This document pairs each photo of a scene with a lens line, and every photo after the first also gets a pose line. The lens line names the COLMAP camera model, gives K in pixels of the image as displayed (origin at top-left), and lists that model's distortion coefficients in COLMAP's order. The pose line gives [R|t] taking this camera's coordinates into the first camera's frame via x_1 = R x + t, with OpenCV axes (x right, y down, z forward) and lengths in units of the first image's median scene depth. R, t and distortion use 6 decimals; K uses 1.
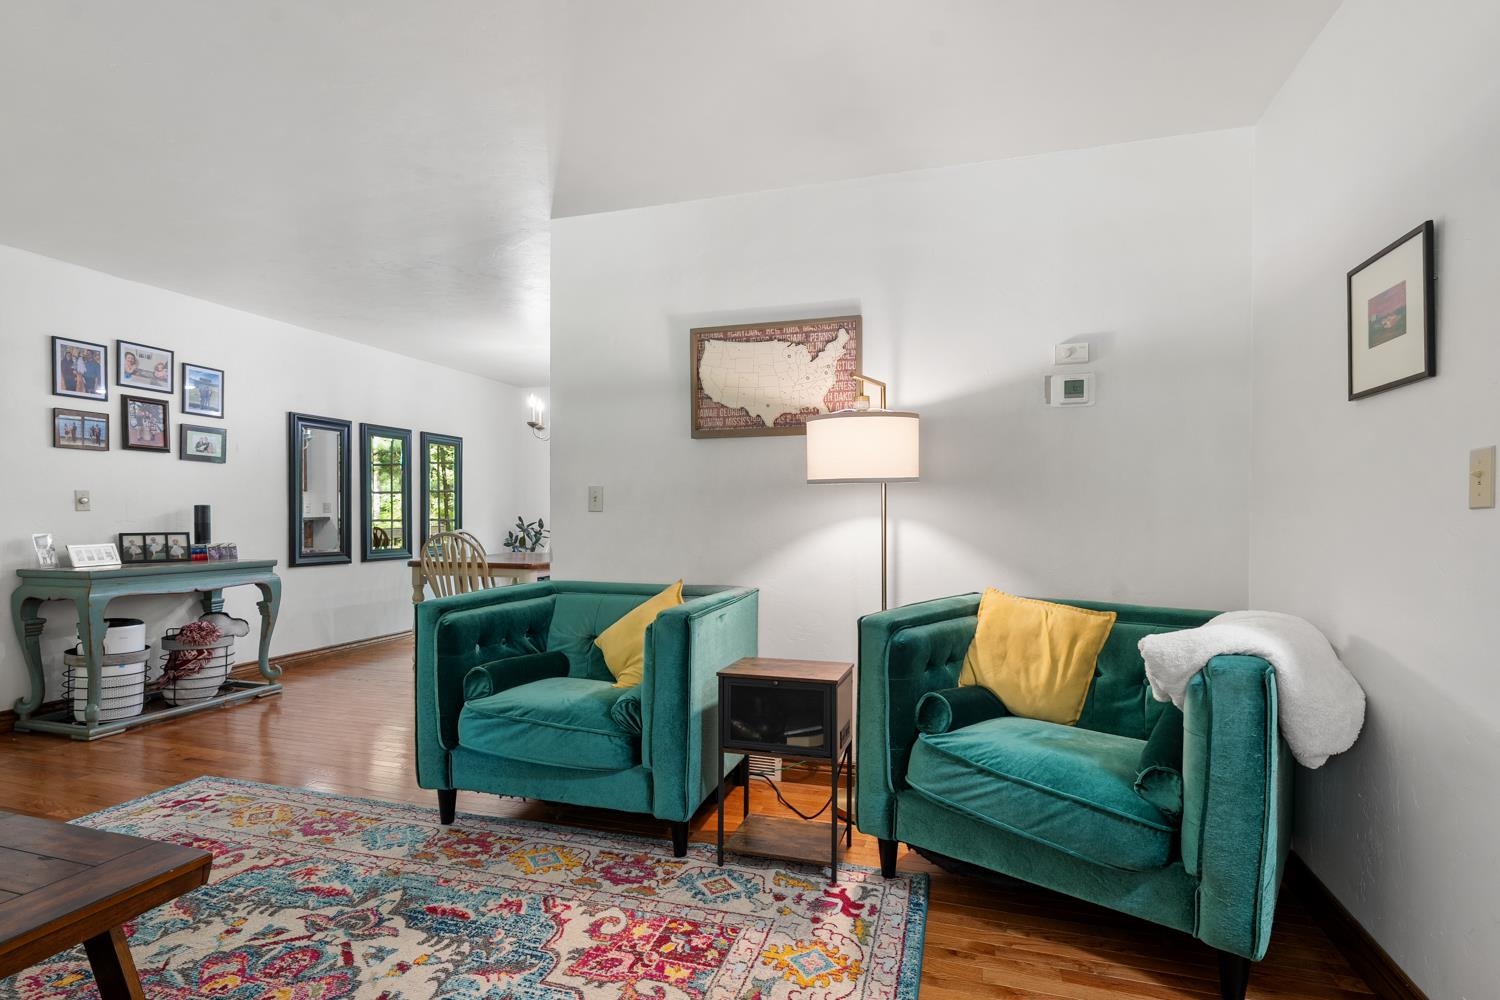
lens RADIAL K [[755.3, 0, 741.7], [0, 755.3, 526.8], [0, 0, 1]] dist [0.002841, -0.000546]
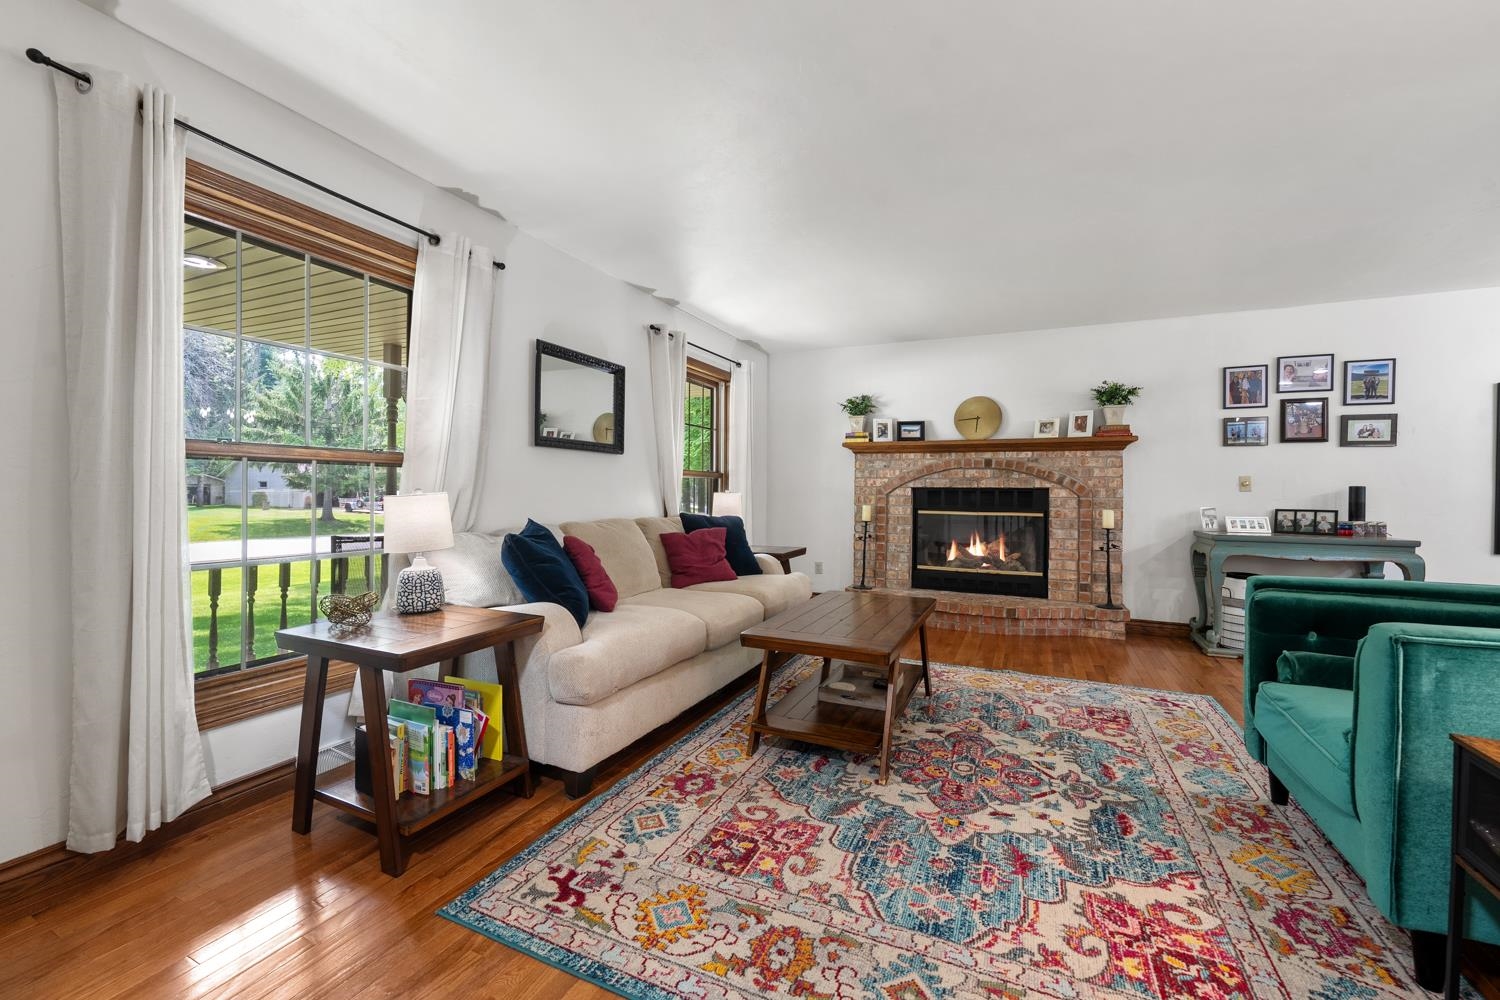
lens RADIAL K [[611.6, 0, 744.0], [0, 611.6, 490.8], [0, 0, 1]] dist [-0.000196, -0.000087]
pose [[-0.135014, -0.002298, -0.990841, 0.523966], [-0.023653, 0.999720, 0.000904, -0.003344], [0.990561, 0.023558, -0.135030, 0.419002]]
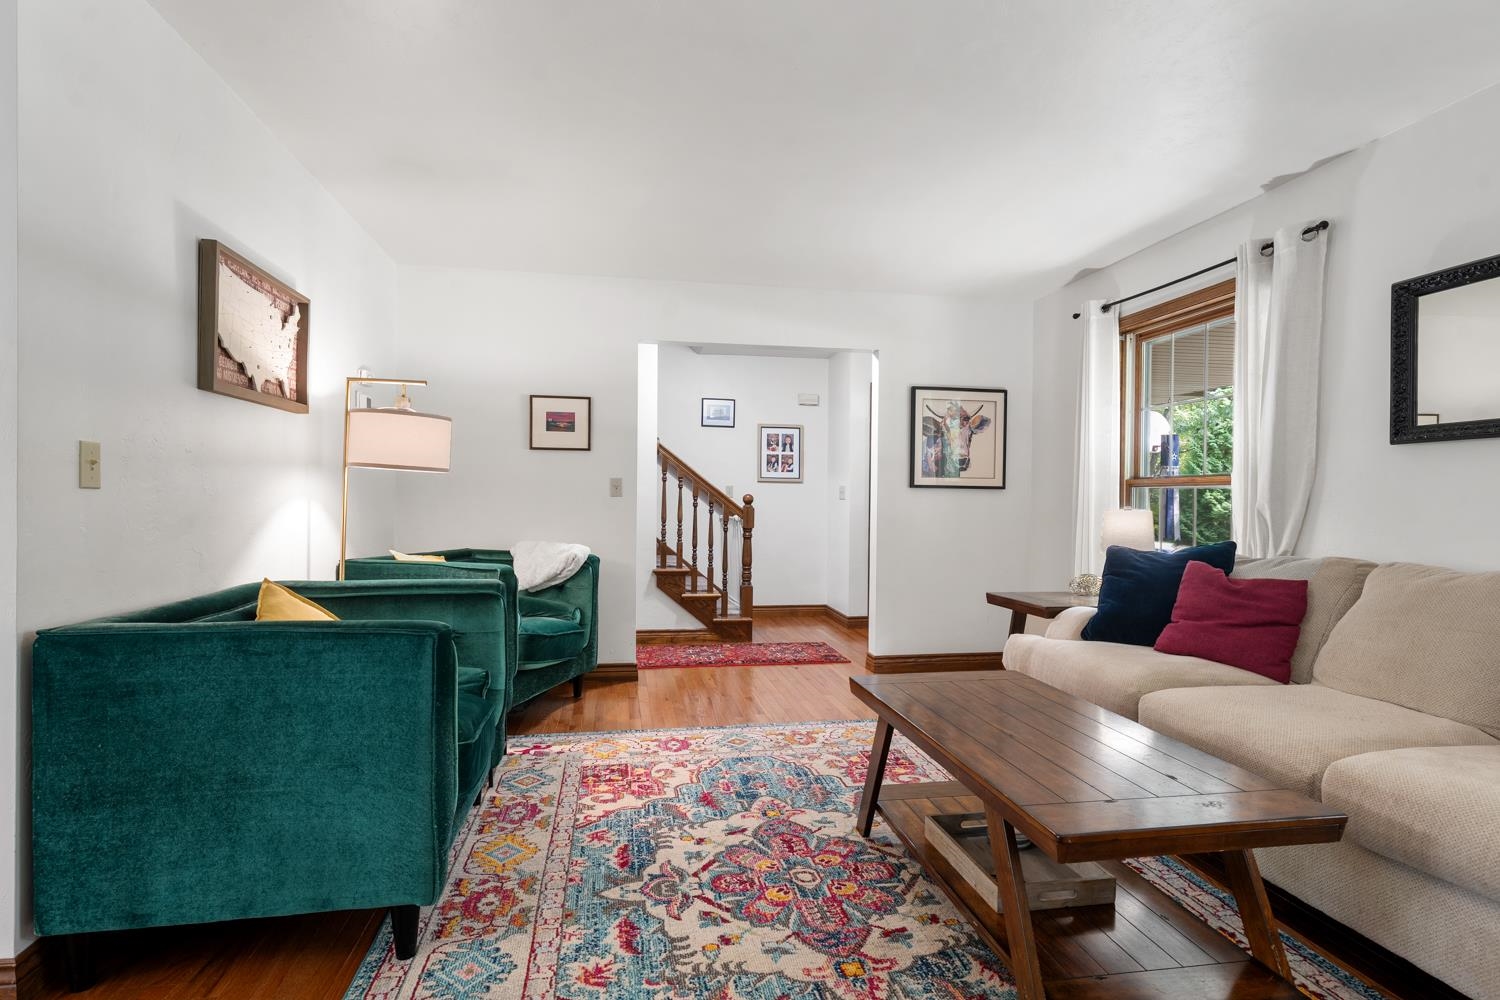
lens RADIAL K [[747.0, 0, 745.7], [0, 747.0, 504.7], [0, 0, 1]] dist [0.001505, -0.000281]
pose [[-0.456504, -0.011736, 0.889644, -1.161170], [0.003085, 0.999886, 0.014773, -0.018980], [-0.889716, 0.009489, -0.456416, 1.074715]]
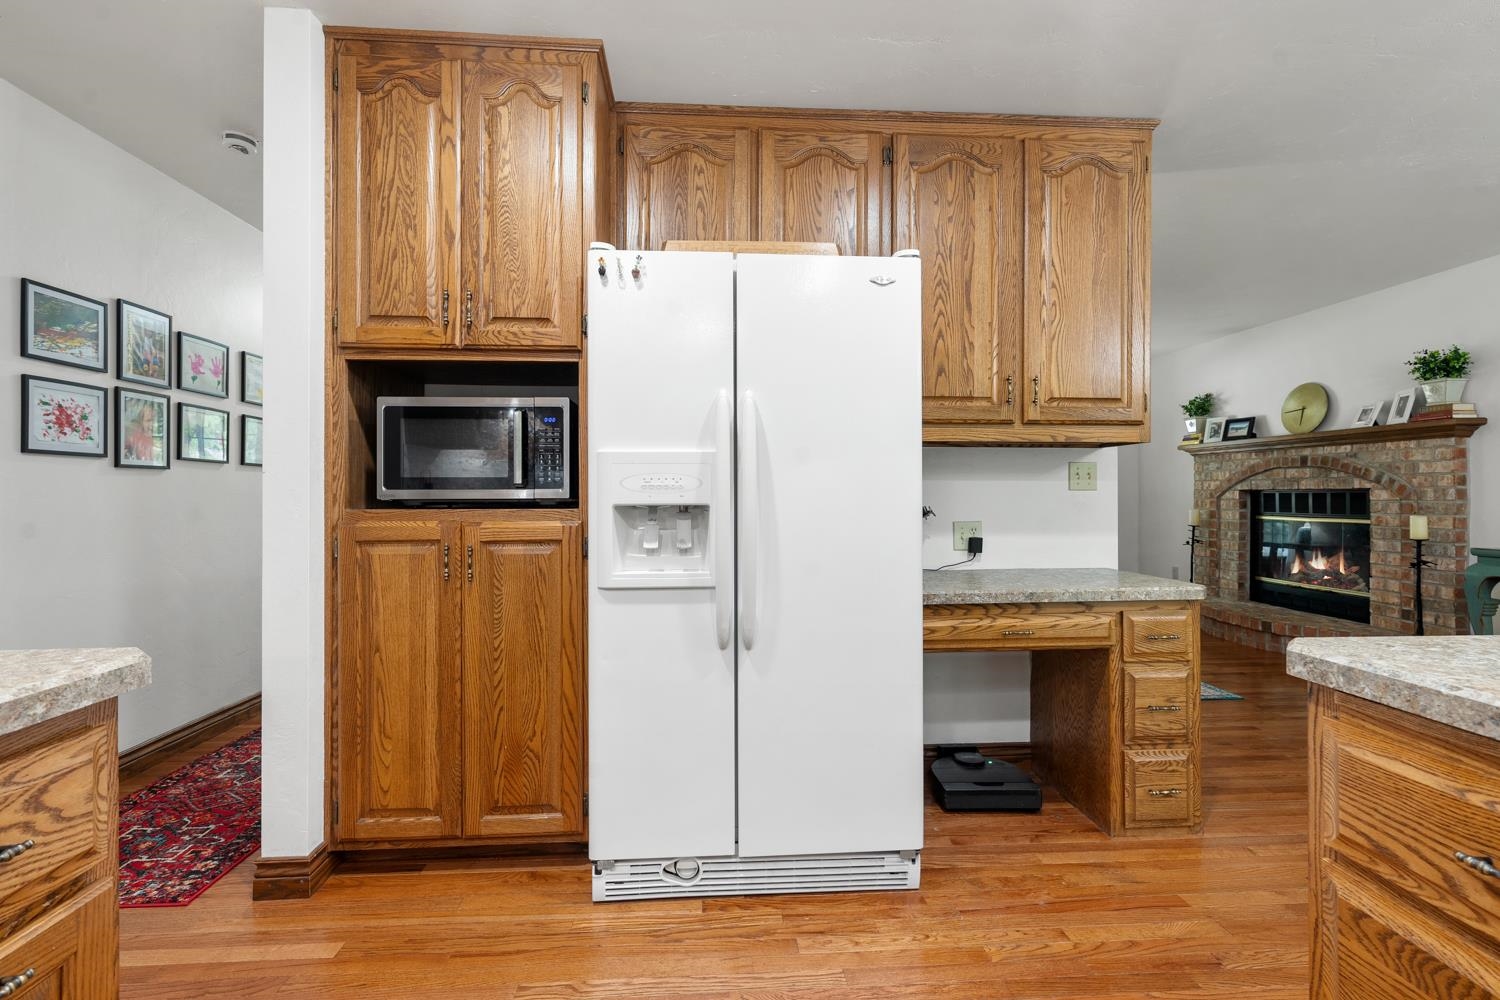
lens RADIAL K [[682.8, 0, 744.3], [0, 682.8, 489.9], [0, 0, 1]] dist [-0.000629, -0.000003]
pose [[-0.934217, -0.004285, -0.356679, 0.603082], [-0.006824, 0.999960, 0.005860, -0.029119], [0.356639, 0.007909, -0.934209, 2.164691]]
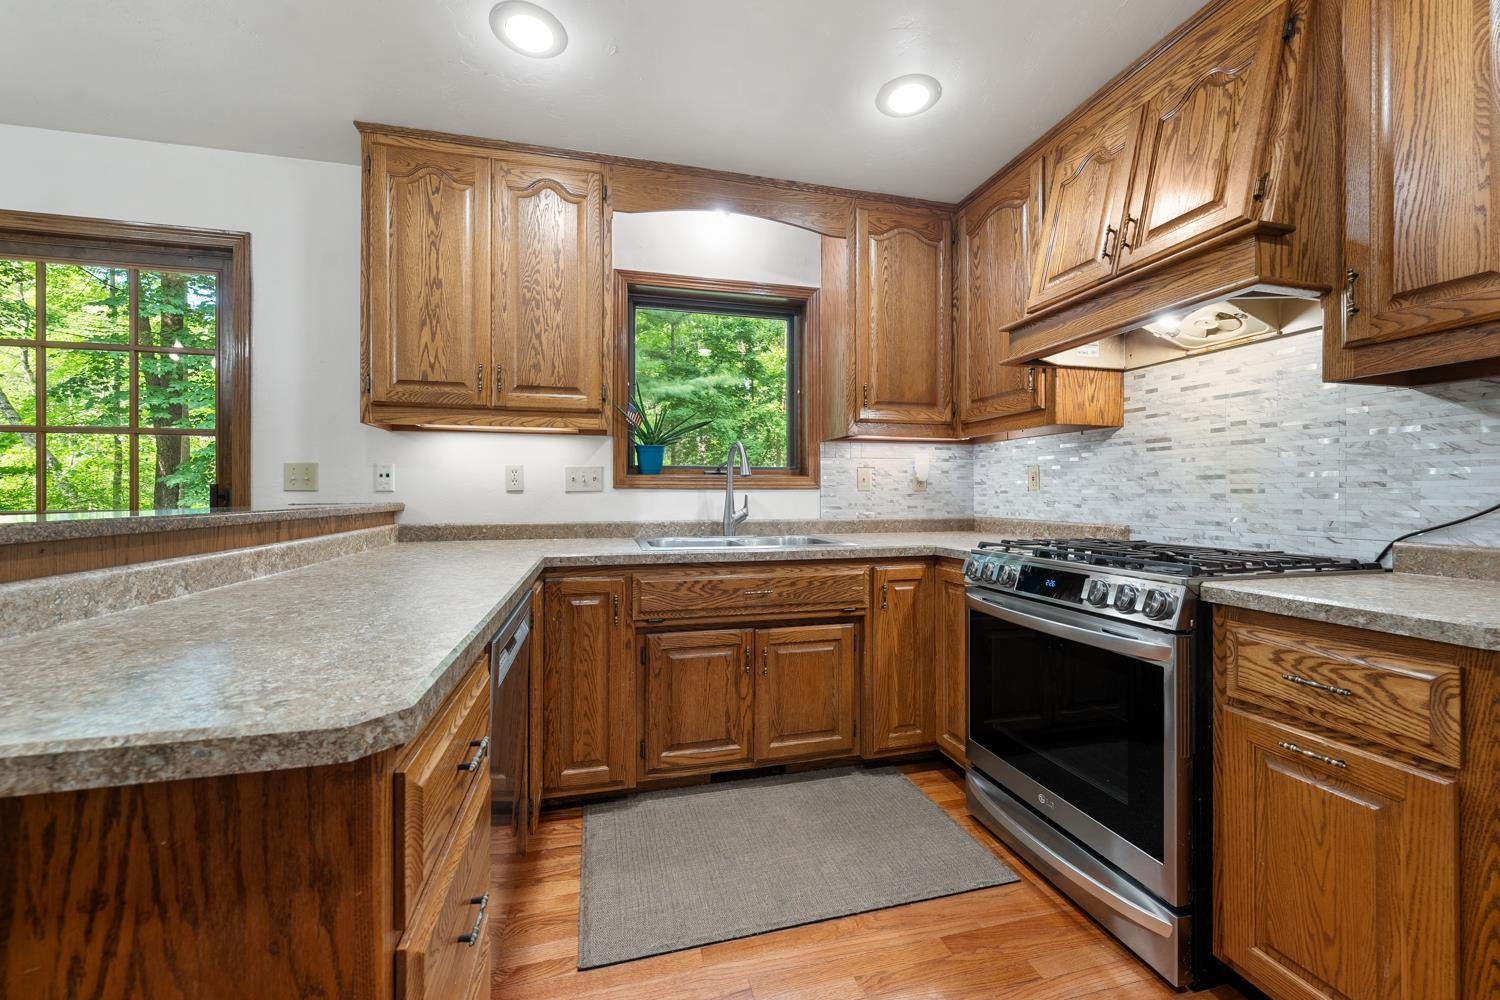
lens RADIAL K [[583.4, 0, 748.1], [0, 583.4, 492.1], [0, 0, 1]] dist [-0.002058, -0.000329]
pose [[0.851892, -0.003754, 0.523704, 0.213954], [0.014963, 0.999741, -0.017174, -0.022314], [-0.523504, 0.022467, 0.851727, 1.685999]]
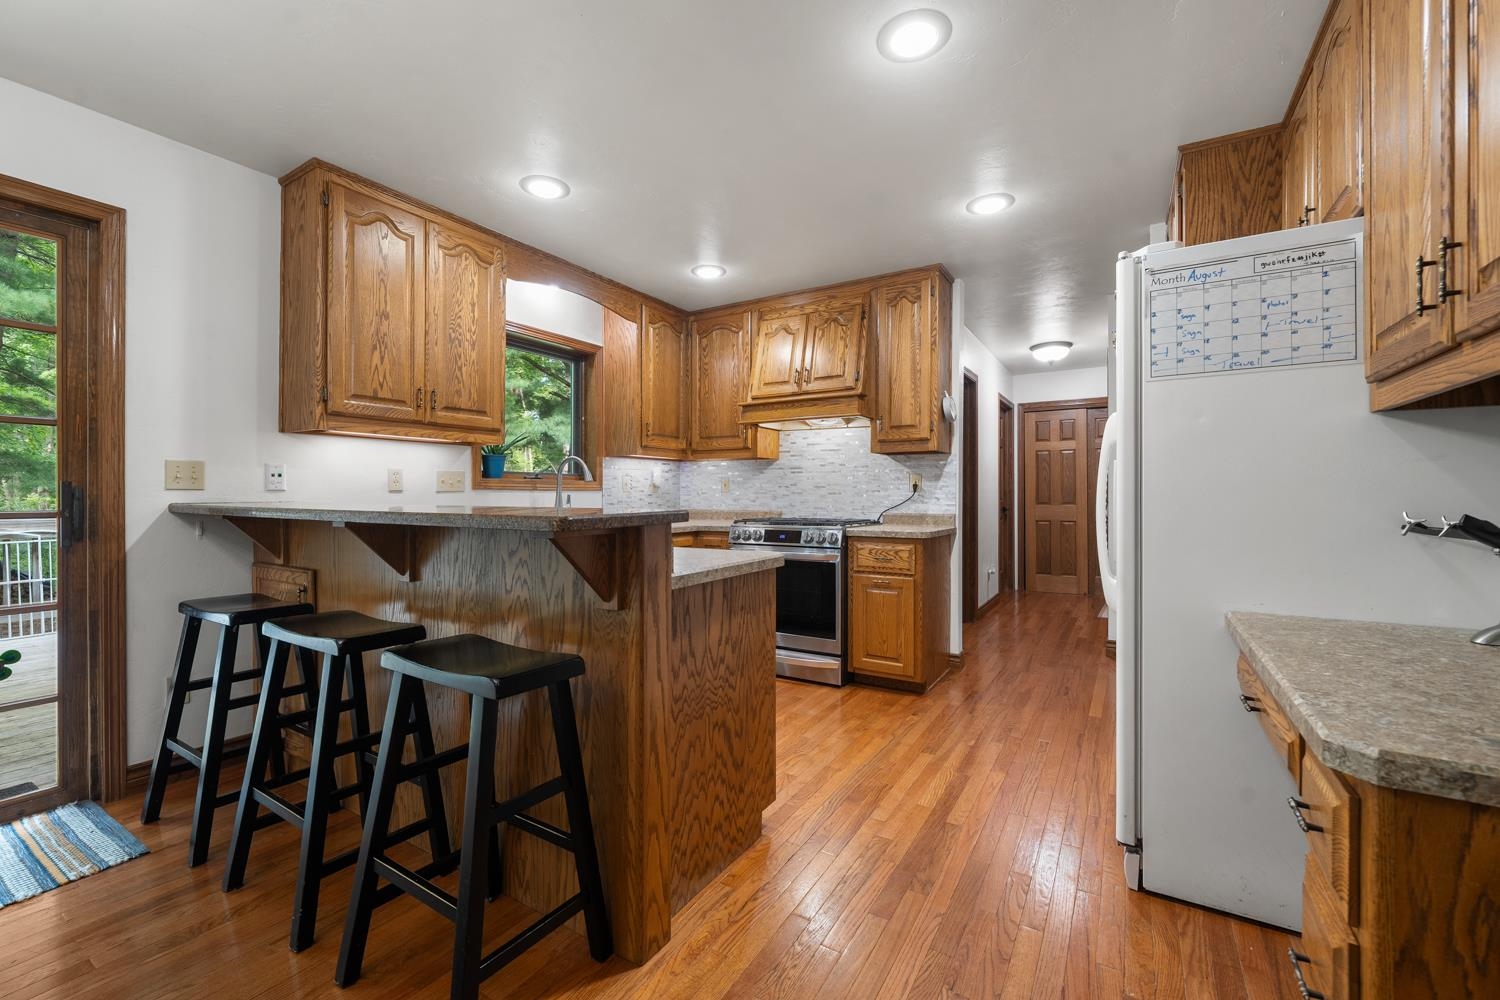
lens RADIAL K [[624.1, 0, 743.0], [0, 624.1, 495.0], [0, 0, 1]] dist [-0.000509, 0.000081]
pose [[0.255070, -0.004967, 0.966910, -0.591814], [0.018081, 0.999836, 0.000366, -0.027547], [-0.966753, 0.017389, 0.255118, 1.774504]]
